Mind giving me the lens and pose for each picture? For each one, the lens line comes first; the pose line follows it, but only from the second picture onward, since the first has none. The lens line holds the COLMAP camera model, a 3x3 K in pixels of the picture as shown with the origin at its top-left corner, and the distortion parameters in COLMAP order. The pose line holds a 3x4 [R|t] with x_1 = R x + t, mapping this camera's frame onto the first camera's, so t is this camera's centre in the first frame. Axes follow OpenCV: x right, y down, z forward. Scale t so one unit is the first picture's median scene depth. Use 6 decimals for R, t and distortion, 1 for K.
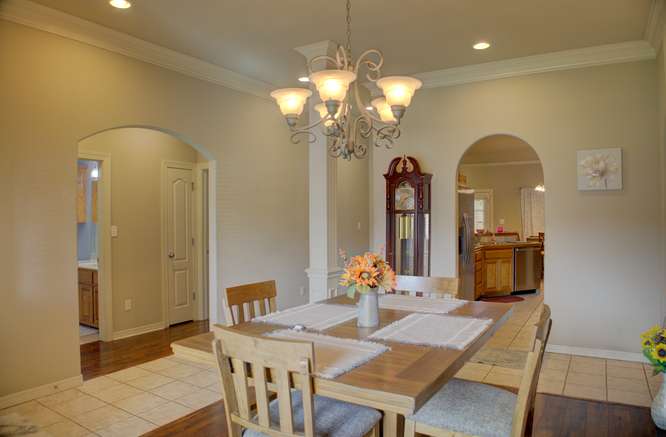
lens RADIAL K [[455.4, 0, 332.6], [0, 455.4, 217.4], [0, 0, 1]] dist [-0.126965, 0.039723]
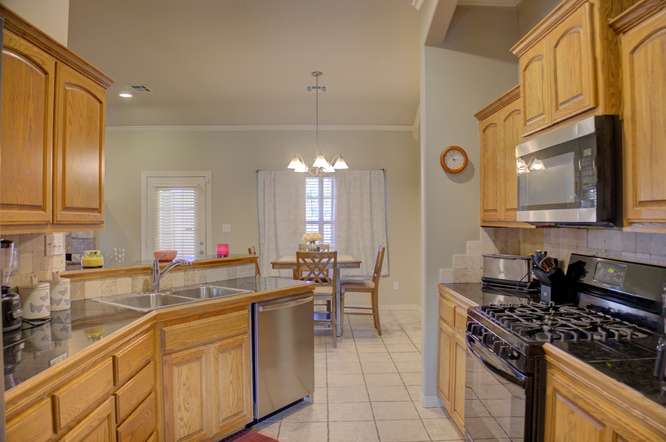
lens RADIAL K [[455.4, 0, 333.1], [0, 455.4, 217.6], [0, 0, 1]] dist [-0.126965, 0.039723]
pose [[0.837670, -0.001135, 0.546175, 0.238819], [0.001288, 0.999999, 0.000103, -0.005817], [-0.546175, 0.000617, 0.837671, 0.594735]]
